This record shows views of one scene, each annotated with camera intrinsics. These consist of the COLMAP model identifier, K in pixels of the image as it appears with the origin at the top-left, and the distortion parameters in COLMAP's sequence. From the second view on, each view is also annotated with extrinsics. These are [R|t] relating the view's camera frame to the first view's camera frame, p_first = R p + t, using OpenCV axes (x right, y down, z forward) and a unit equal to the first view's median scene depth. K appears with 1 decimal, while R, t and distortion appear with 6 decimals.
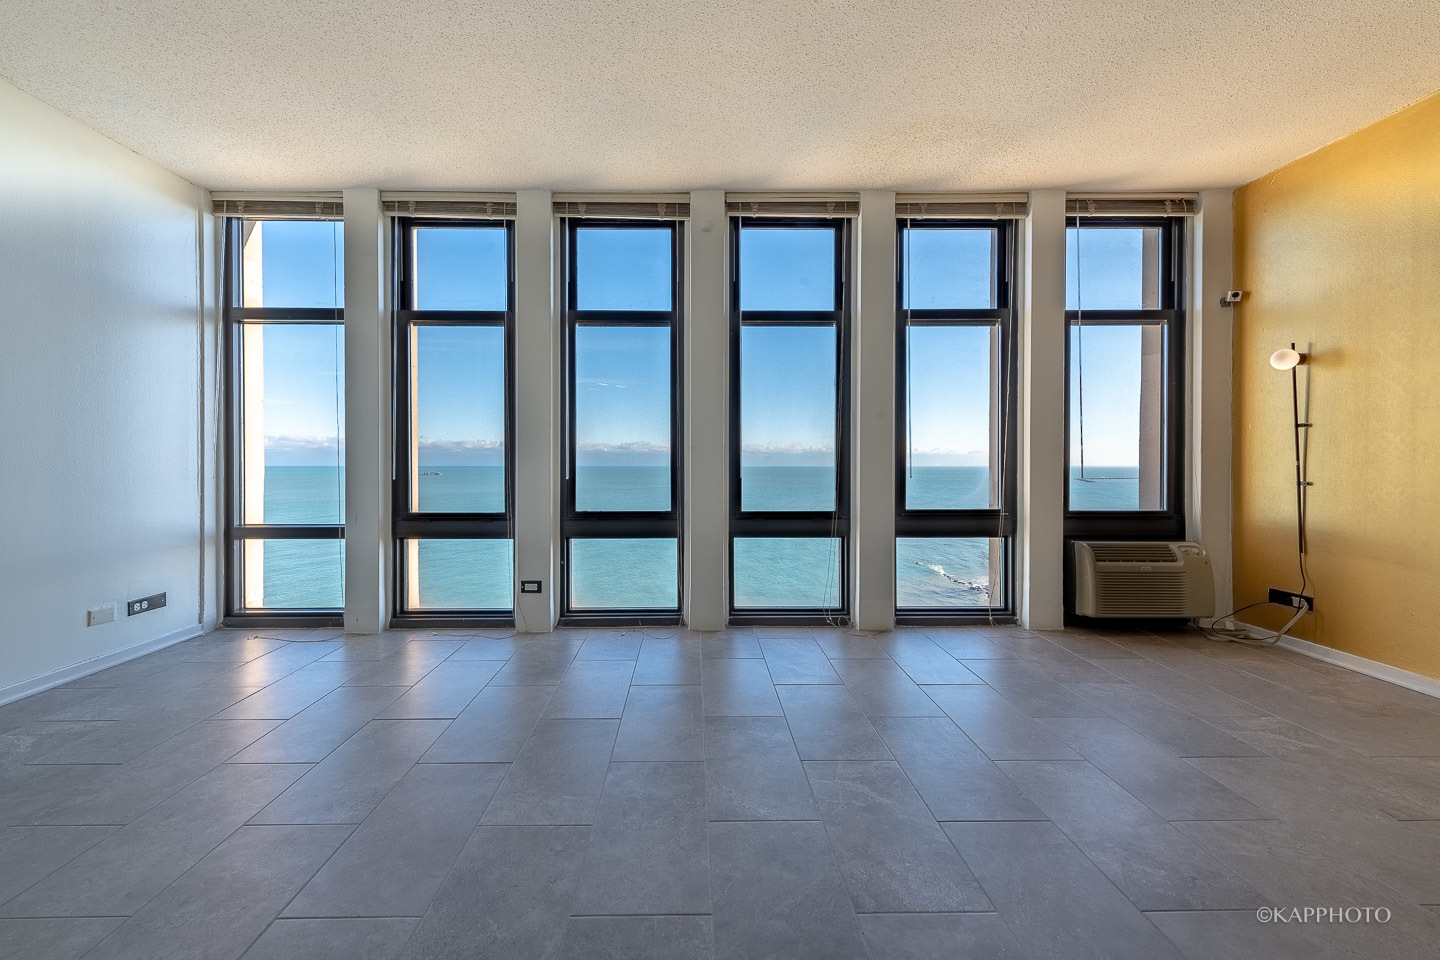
lens RADIAL K [[516.5, 0, 689.0], [0, 516.5, 464.0], [0, 0, 1]] dist [-0.006641, -0.000131]
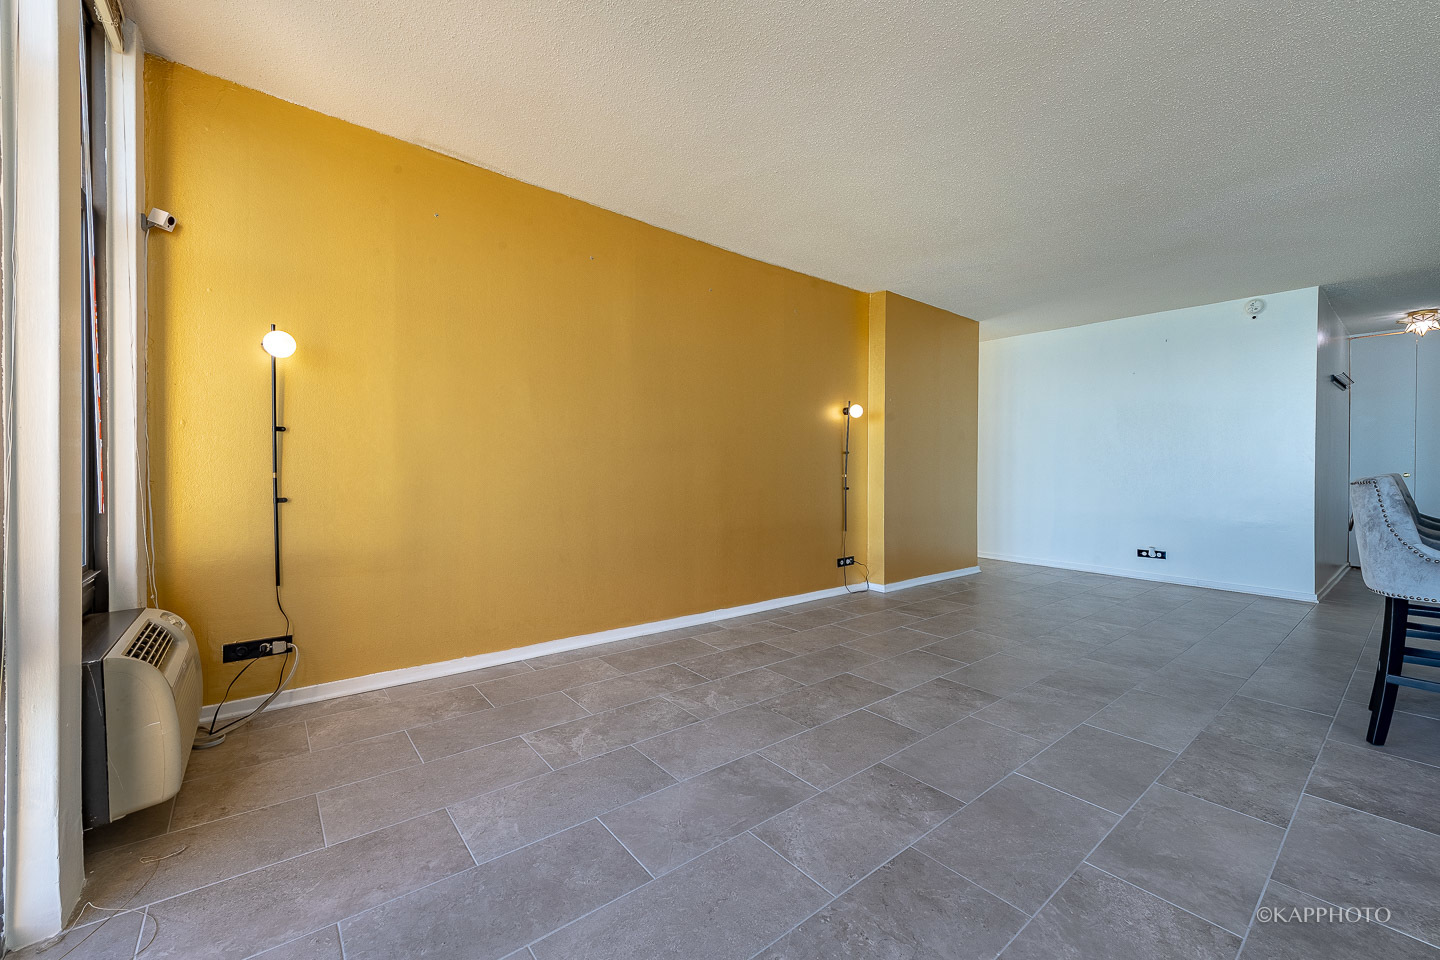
lens RADIAL K [[568.0, 0, 720.0], [0, 568.0, 480.0], [0, 0, 1]] dist [0.001091, 0.000000]
pose [[-0.628281, -0.018732, 0.777761, 0.045899], [0.002469, 0.999657, 0.026071, -0.013938], [-0.777982, 0.018301, -0.628020, 0.847962]]
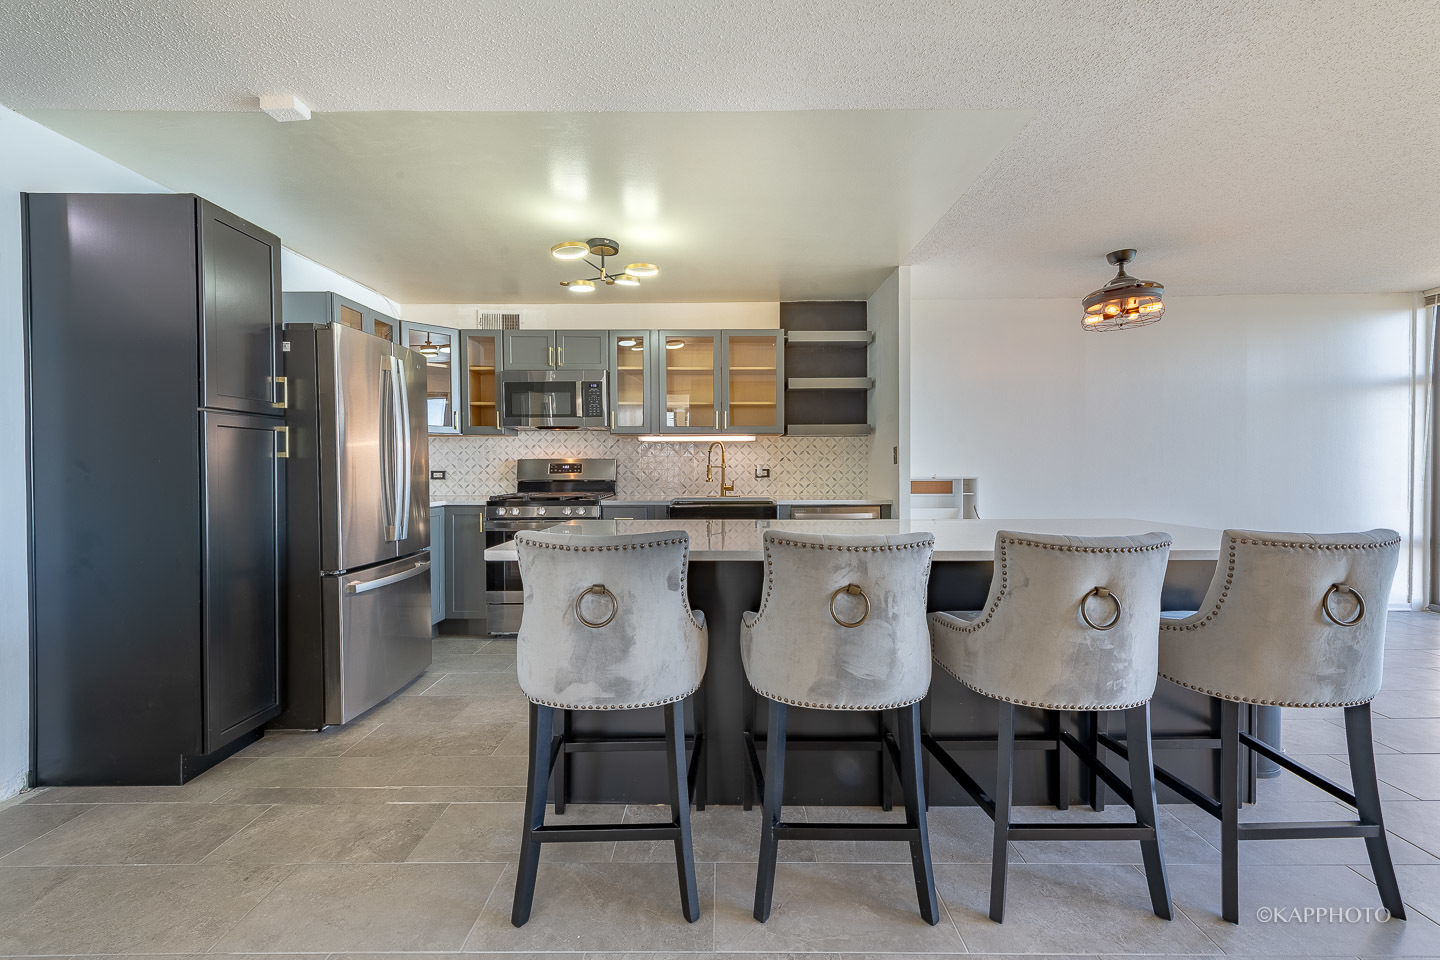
lens RADIAL K [[559.9, 0, 725.0], [0, 559.9, 474.1], [0, 0, 1]] dist [0.007511, -0.000016]
pose [[-0.003401, 0.010891, -0.999935, 0.568980], [-0.005378, 0.999926, 0.010909, -0.046040], [0.999980, 0.005415, -0.003343, -0.823765]]
